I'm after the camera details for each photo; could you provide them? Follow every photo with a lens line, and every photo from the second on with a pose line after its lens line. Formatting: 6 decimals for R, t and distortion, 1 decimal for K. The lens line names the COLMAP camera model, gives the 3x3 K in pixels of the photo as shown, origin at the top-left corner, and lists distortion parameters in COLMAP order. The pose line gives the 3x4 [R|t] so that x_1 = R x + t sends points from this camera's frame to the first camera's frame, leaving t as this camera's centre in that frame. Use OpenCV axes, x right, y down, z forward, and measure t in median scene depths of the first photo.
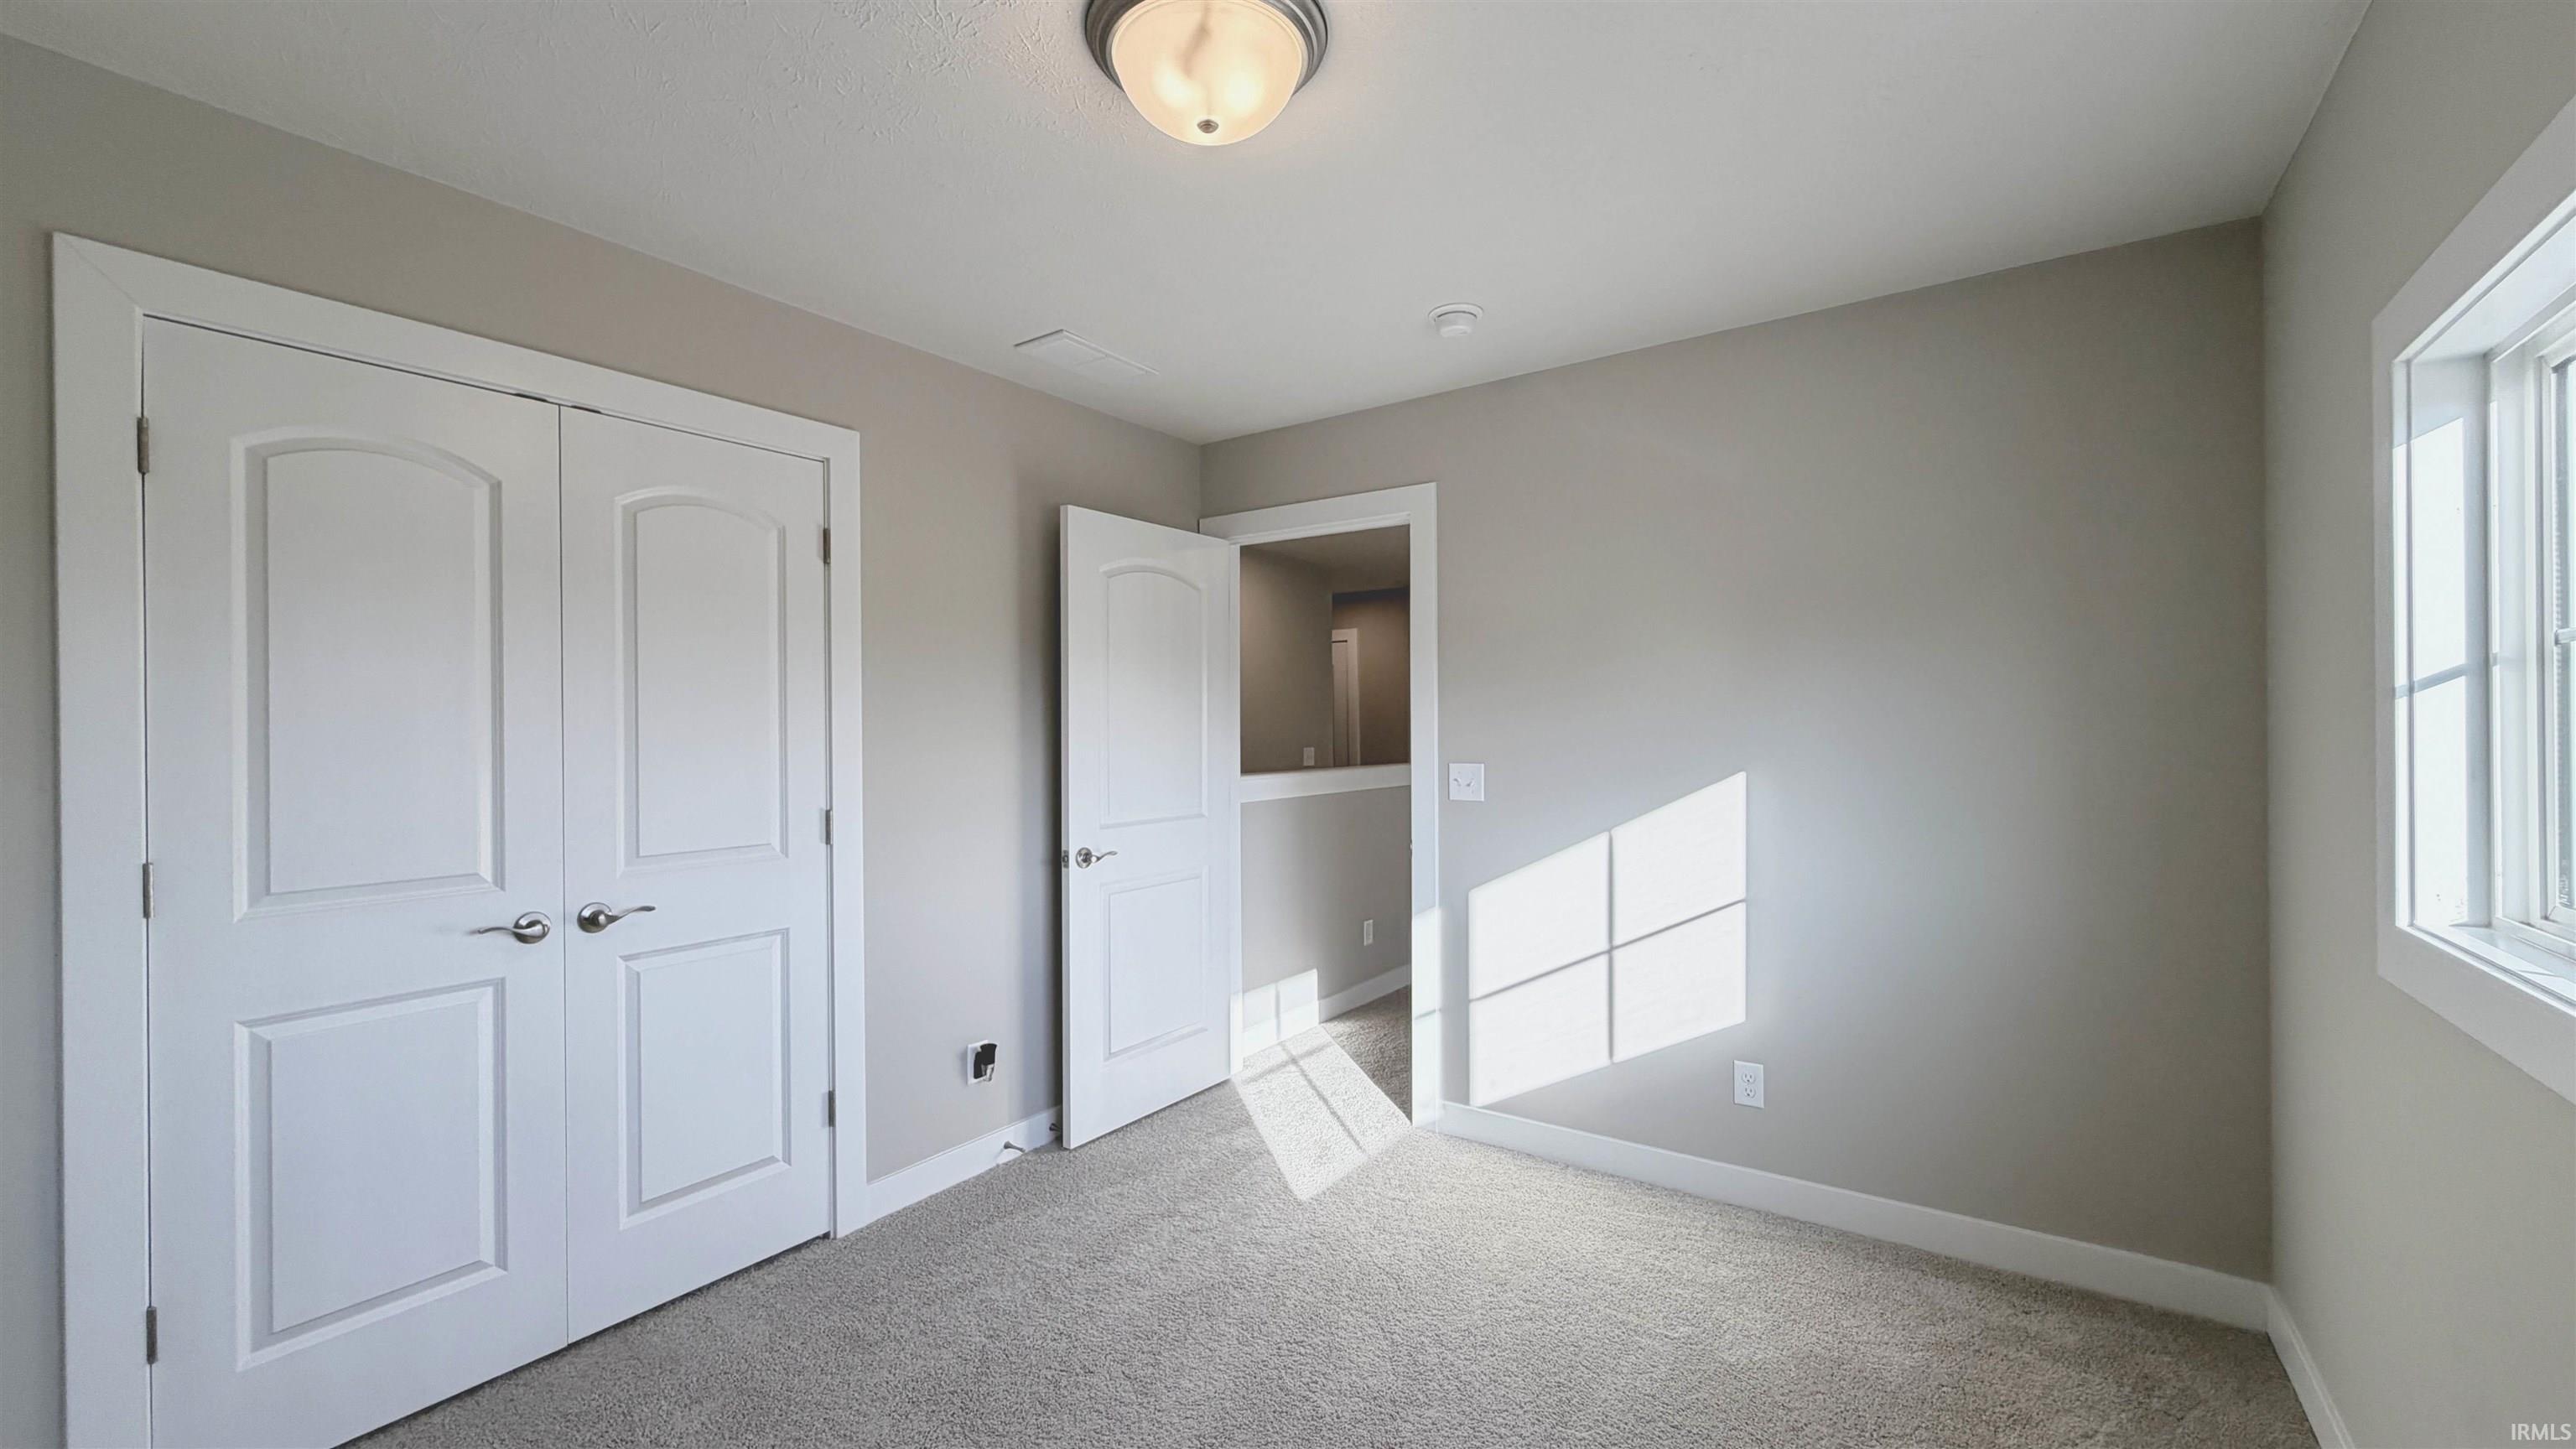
lens RADIAL K [[1029.2, 0, 1288.0], [0, 1029.2, 724.5], [0, 0, 1]] dist [0.005048, -0.000064]
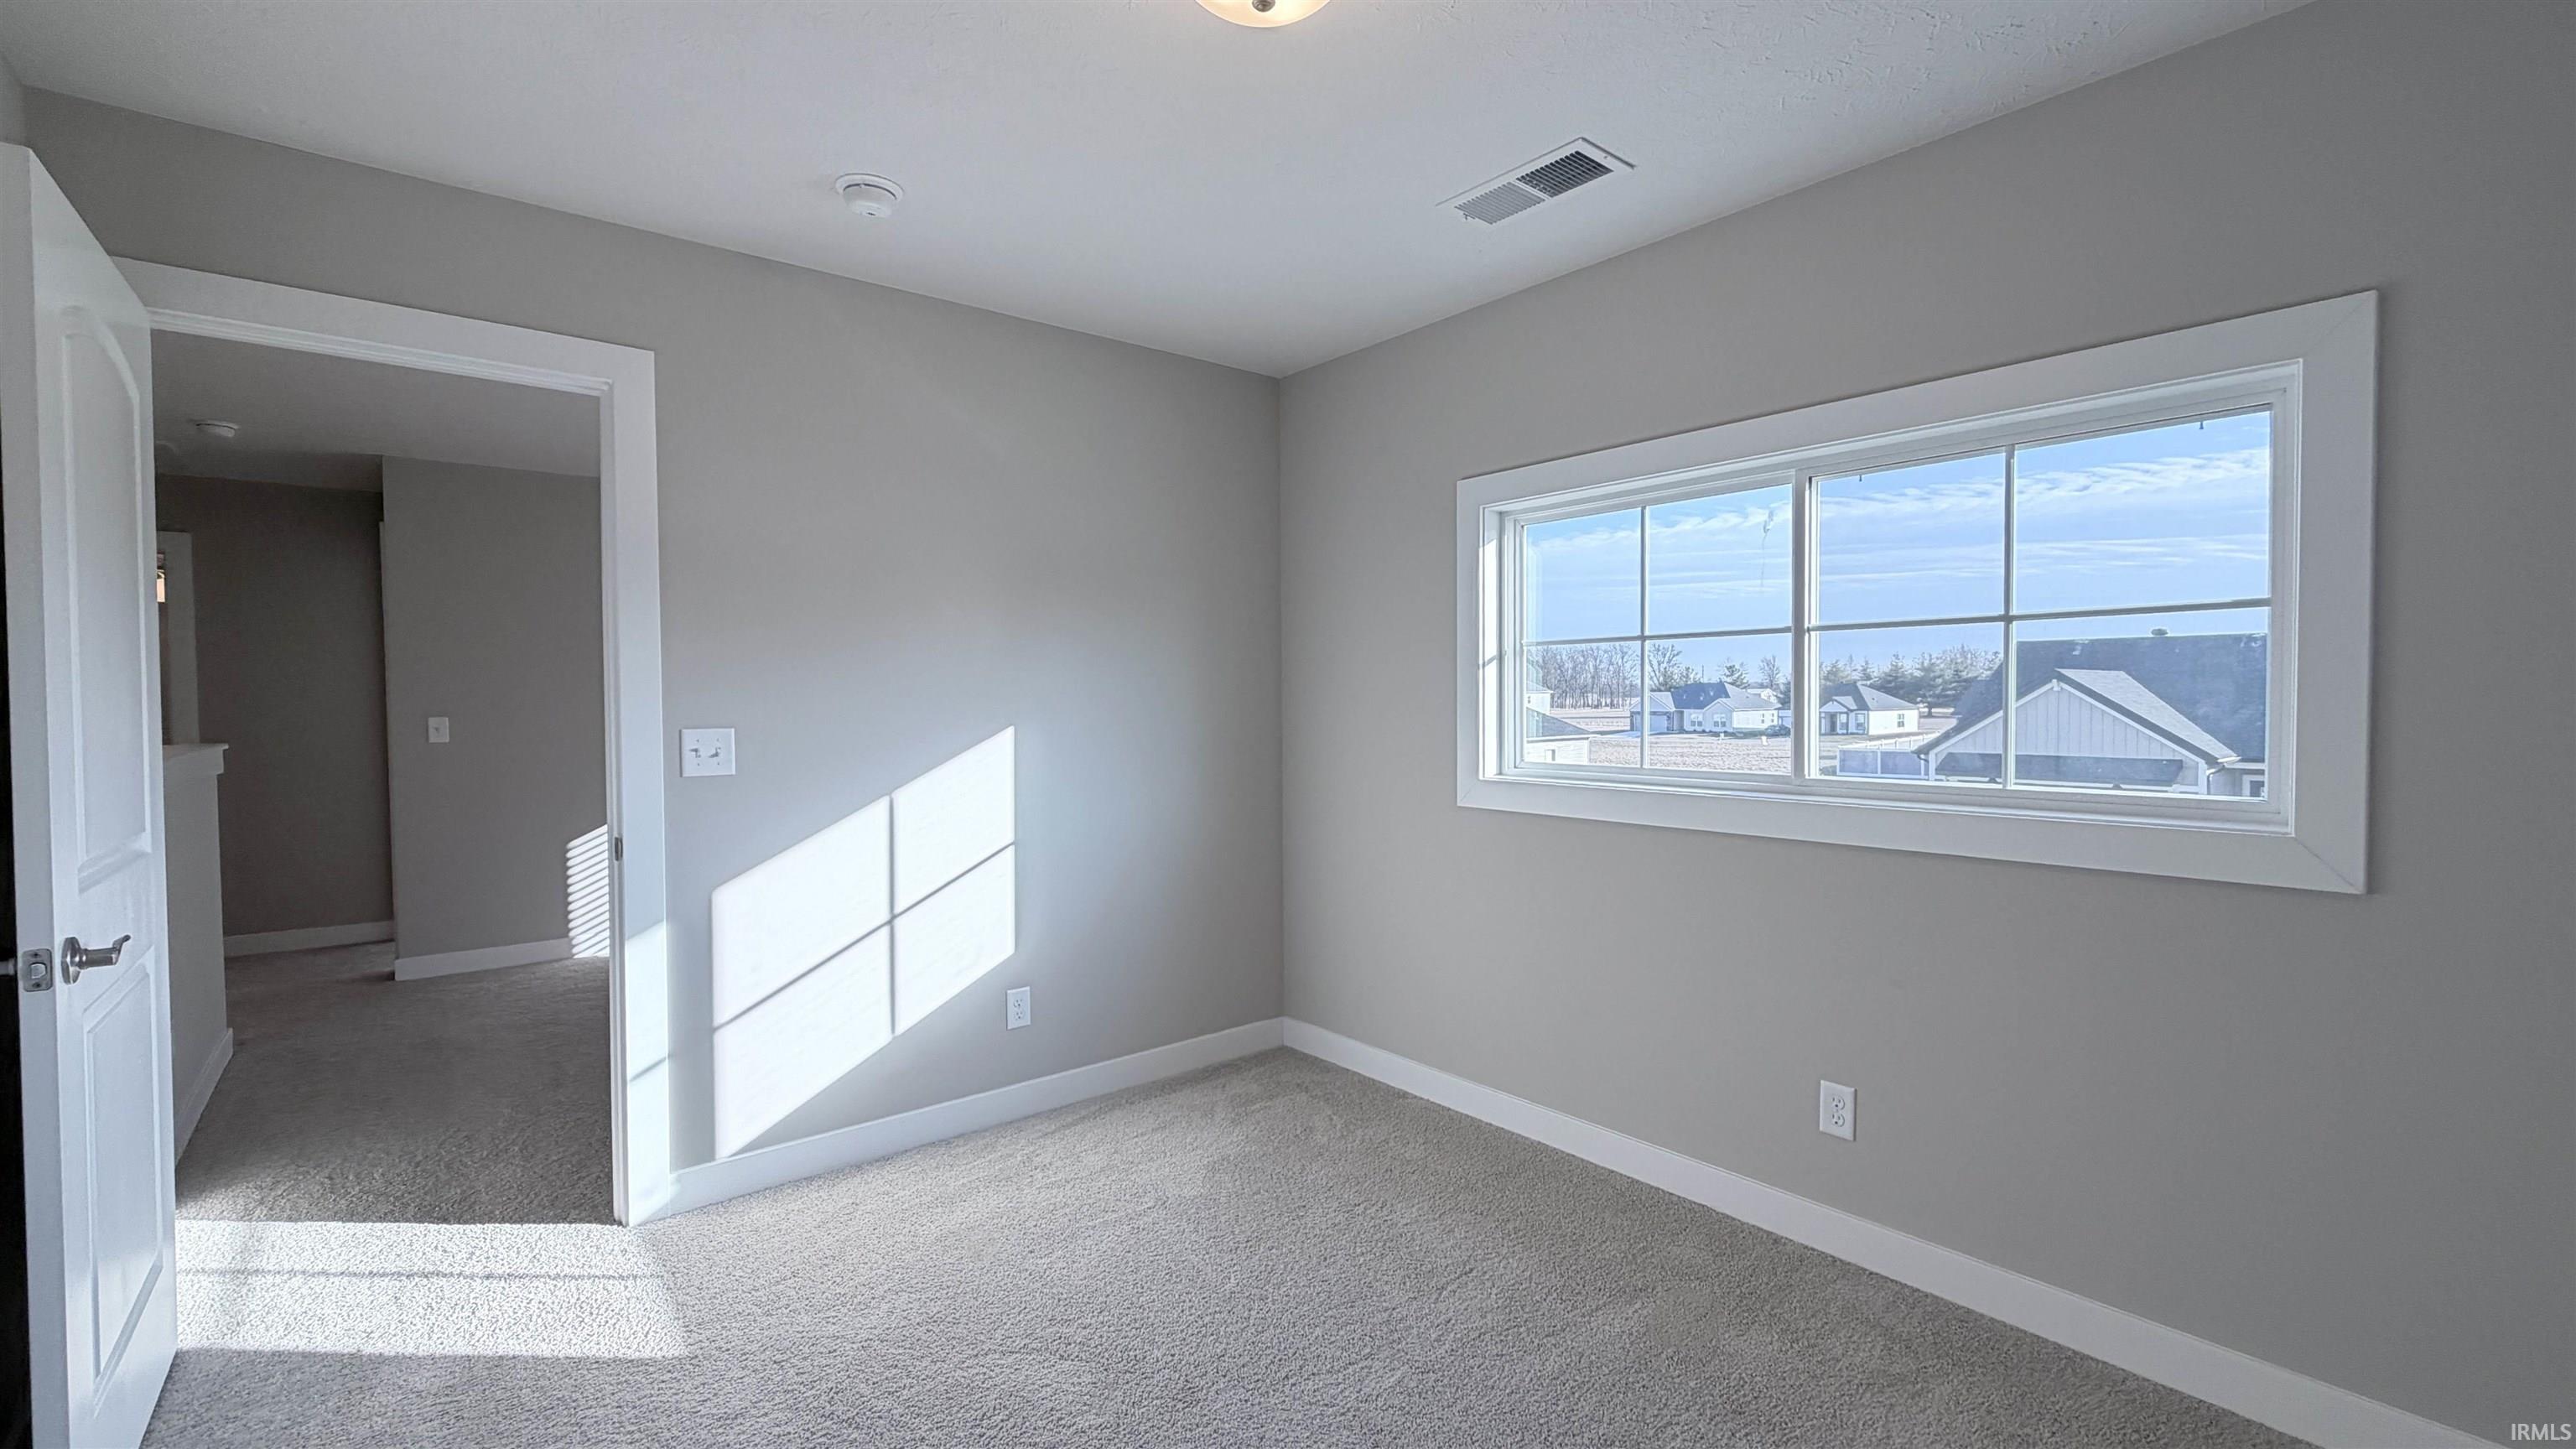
lens RADIAL K [[1029.2, 0, 1288.0], [0, 1029.2, 724.5], [0, 0, 1]] dist [0.005048, -0.000064]
pose [[0.275884, -0.014367, 0.961084, -0.498833], [0.001899, 0.999894, 0.014403, 0.026130], [-0.961189, -0.002148, 0.275882, 0.387560]]
